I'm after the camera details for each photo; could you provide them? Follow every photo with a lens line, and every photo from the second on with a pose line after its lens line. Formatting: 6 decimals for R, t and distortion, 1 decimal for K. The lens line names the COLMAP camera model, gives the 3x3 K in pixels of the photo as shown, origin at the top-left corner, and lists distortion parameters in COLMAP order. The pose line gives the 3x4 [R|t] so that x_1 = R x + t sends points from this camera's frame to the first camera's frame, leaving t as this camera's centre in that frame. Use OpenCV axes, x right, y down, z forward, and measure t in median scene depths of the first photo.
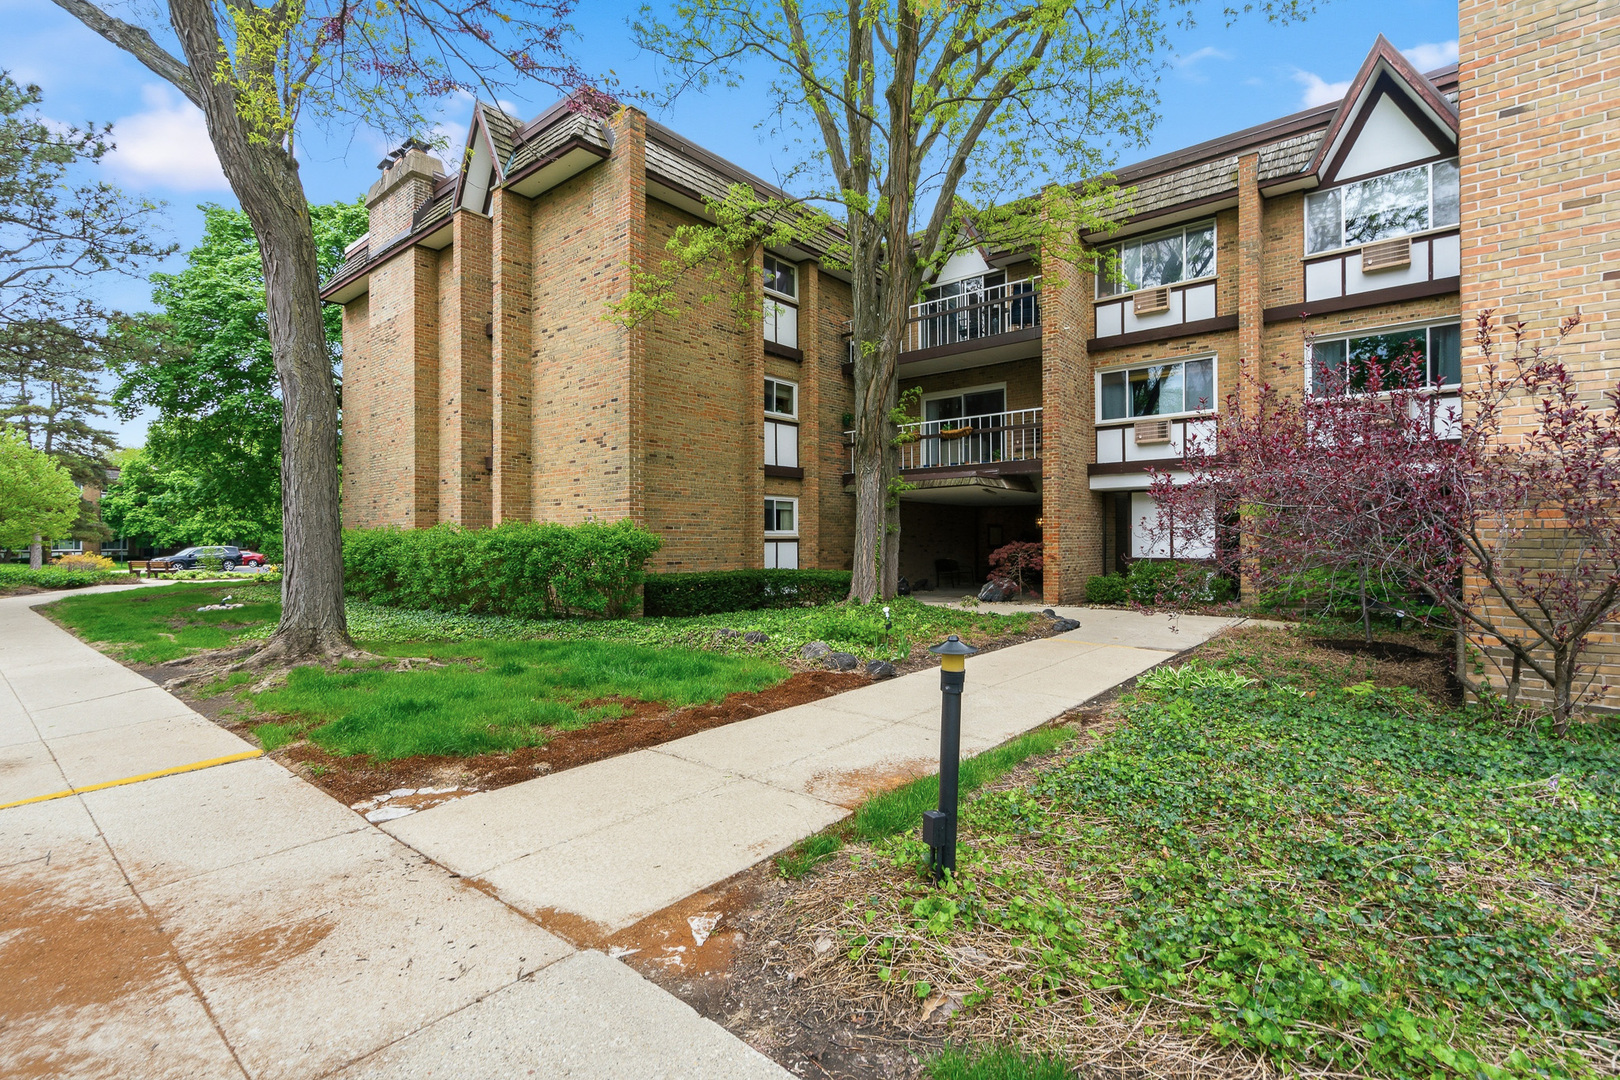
lens RADIAL K [[742.4, 0, 811.3], [0, 742.4, 533.4], [0, 0, 1]] dist [-0.000504, -0.000435]
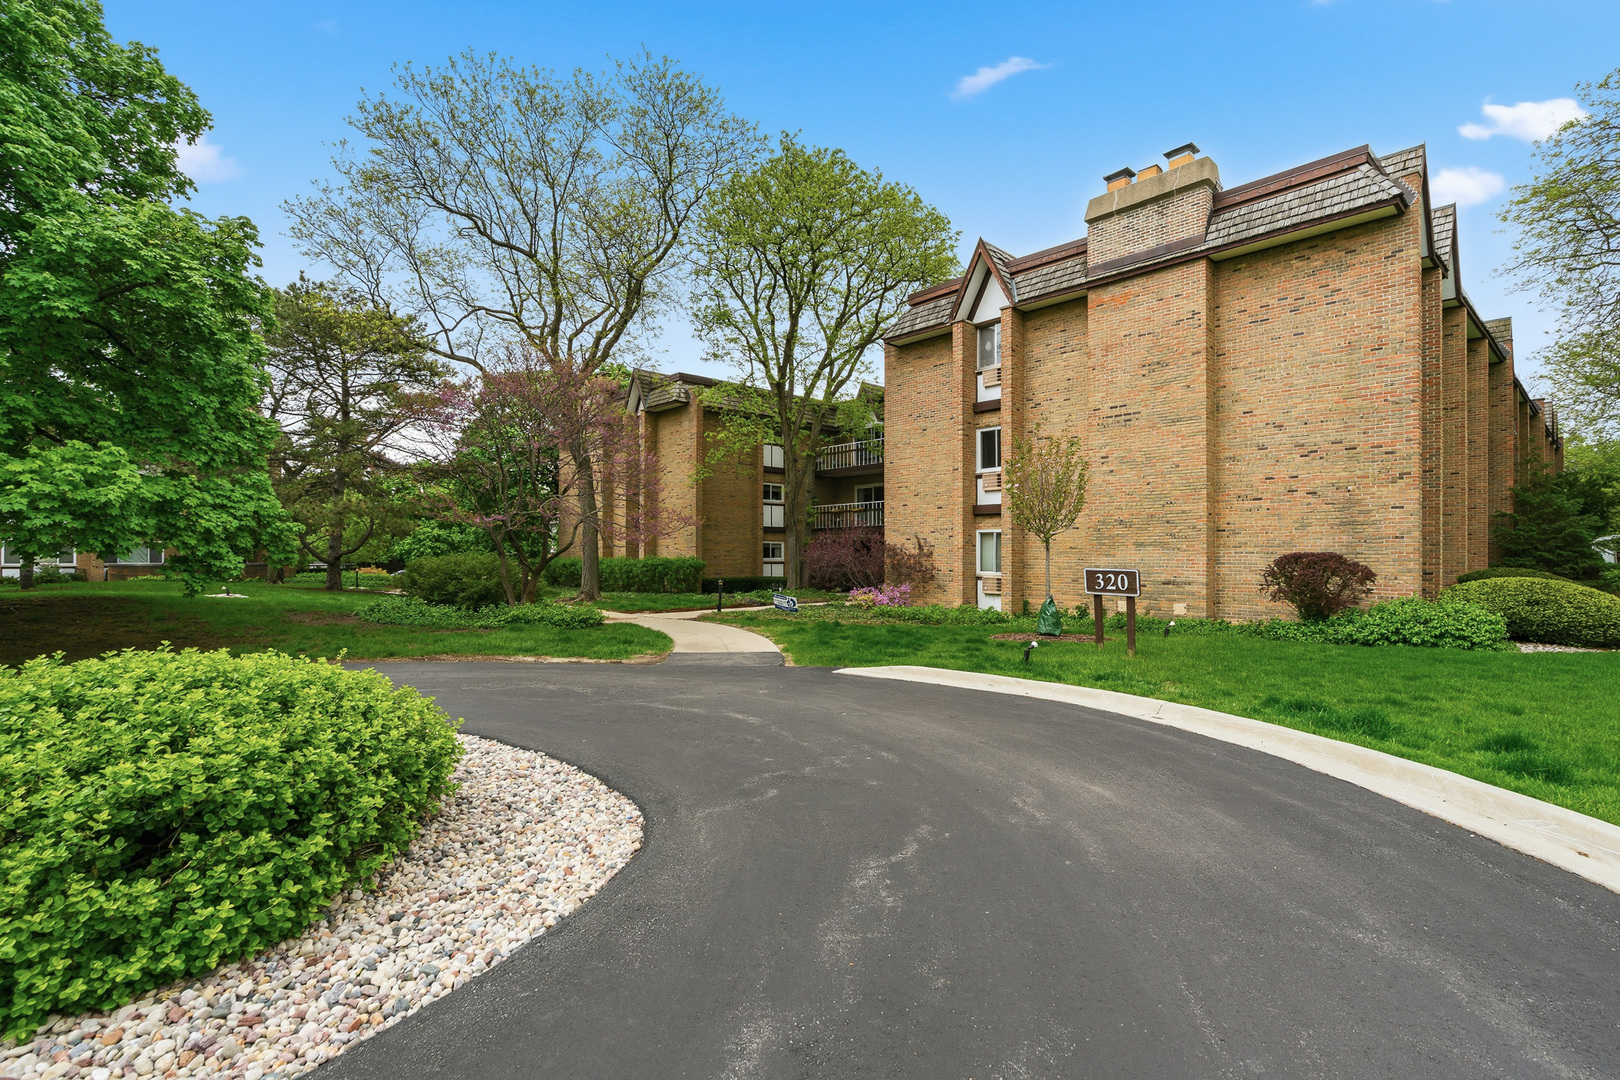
lens RADIAL K [[742.4, 0, 810.8], [0, 742.4, 547.8], [0, 0, 1]] dist [-0.000504, -0.000435]
pose [[0.990993, 0.002581, -0.133891, 0.352310], [-0.003117, 0.999988, -0.003793, -0.025888], [0.133880, 0.004177, 0.990989, -1.056934]]
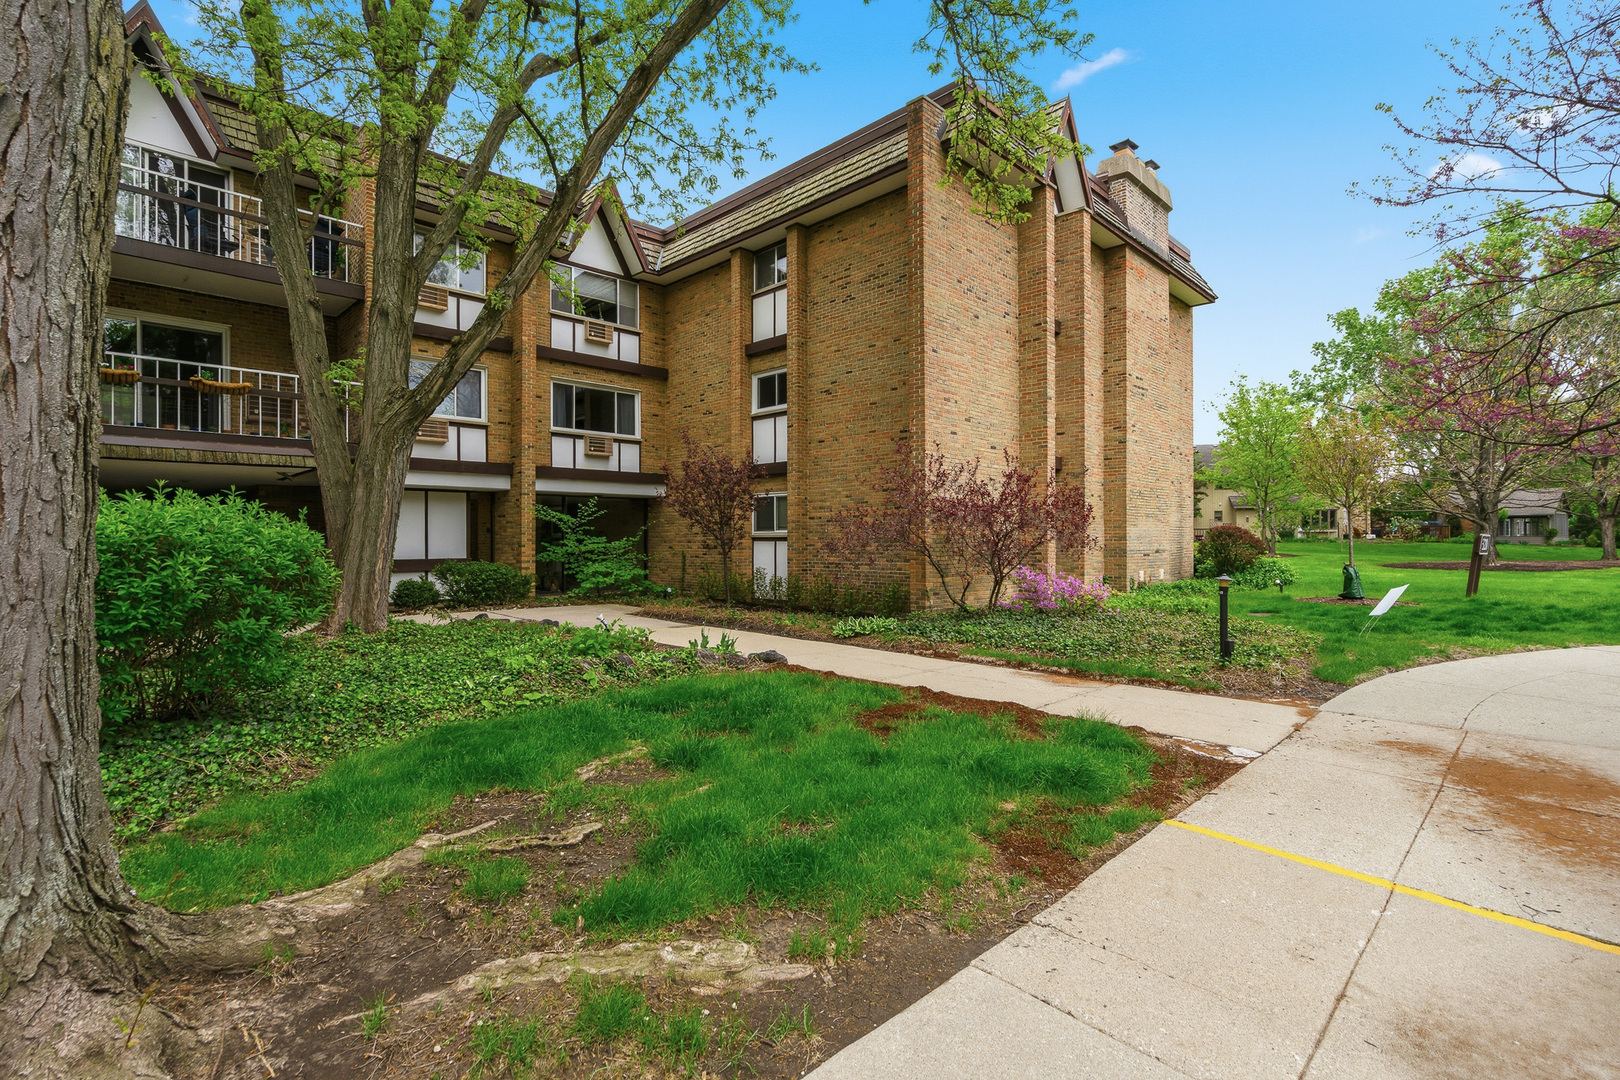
lens RADIAL K [[742.4, 0, 809.7], [0, 742.4, 546.2], [0, 0, 1]] dist [-0.000504, -0.000435]
pose [[0.099133, -0.008619, 0.995037, -1.061207], [-0.007976, 0.999923, 0.009456, 0.008636], [-0.995042, -0.008874, 0.099057, 0.898760]]
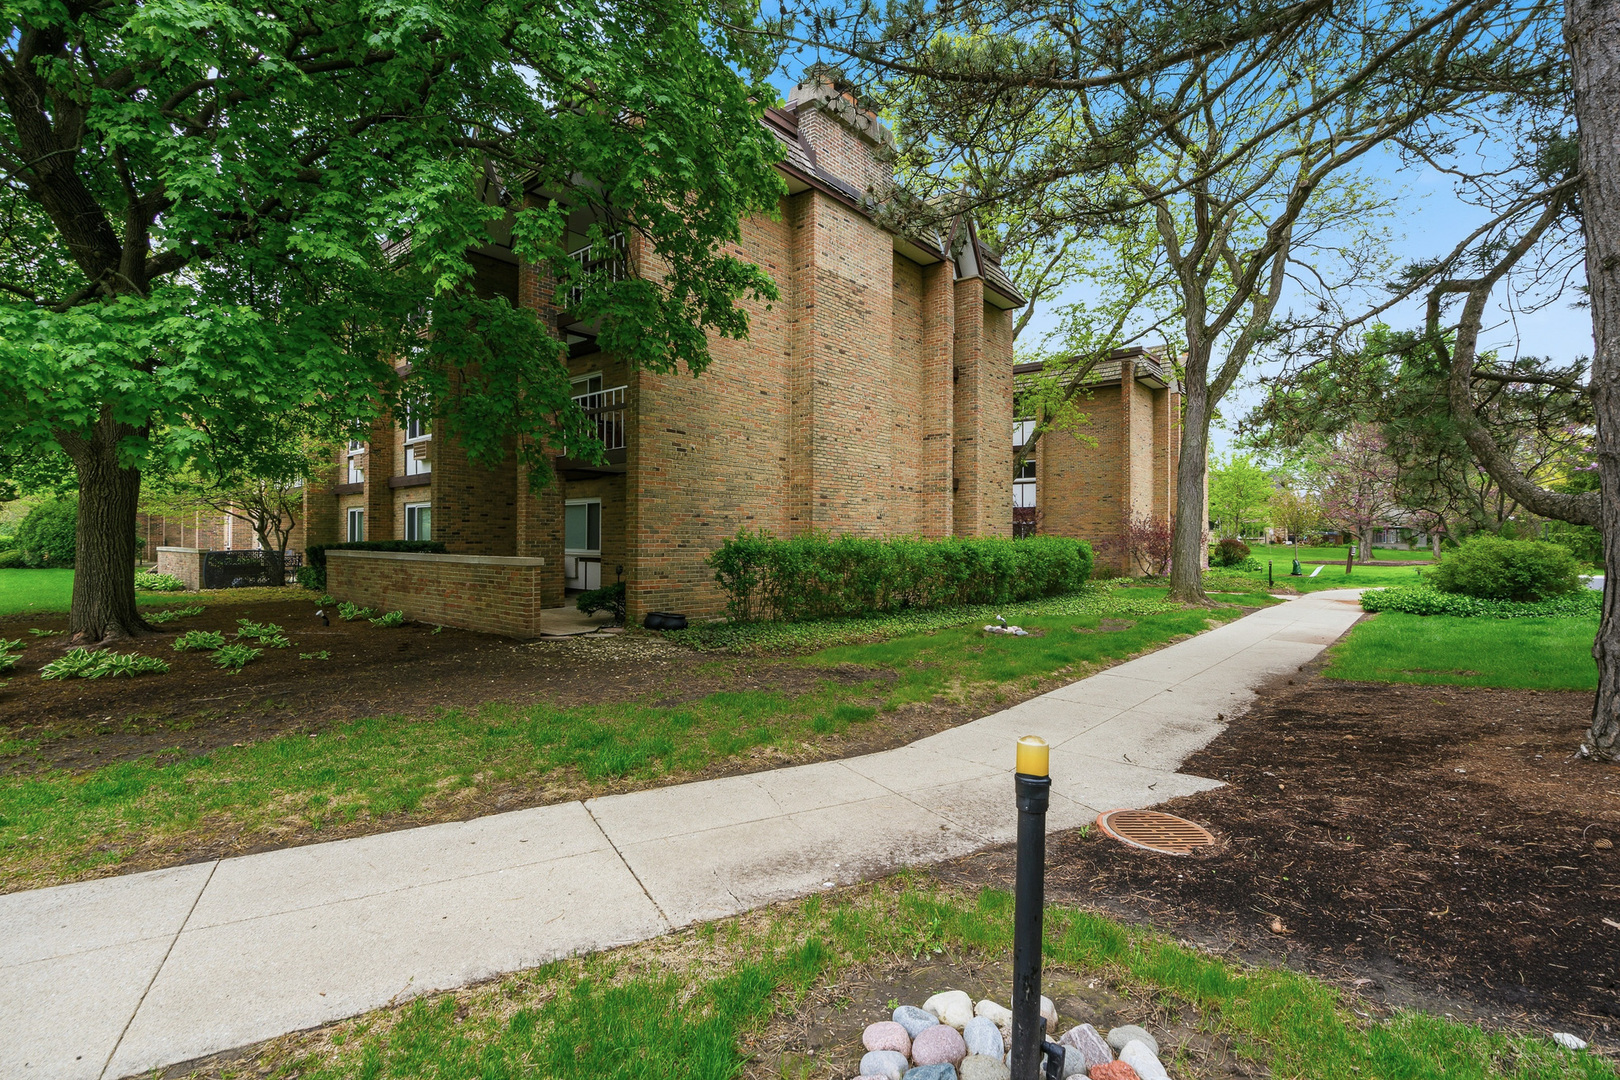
lens RADIAL K [[742.4, 0, 812.9], [0, 742.4, 536.3], [0, 0, 1]] dist [-0.000504, -0.000435]
pose [[0.010596, 0.002278, 0.999941, -2.198065], [-0.018227, 0.999832, -0.002084, -0.000627], [-0.999778, -0.018204, 0.010636, 1.674097]]
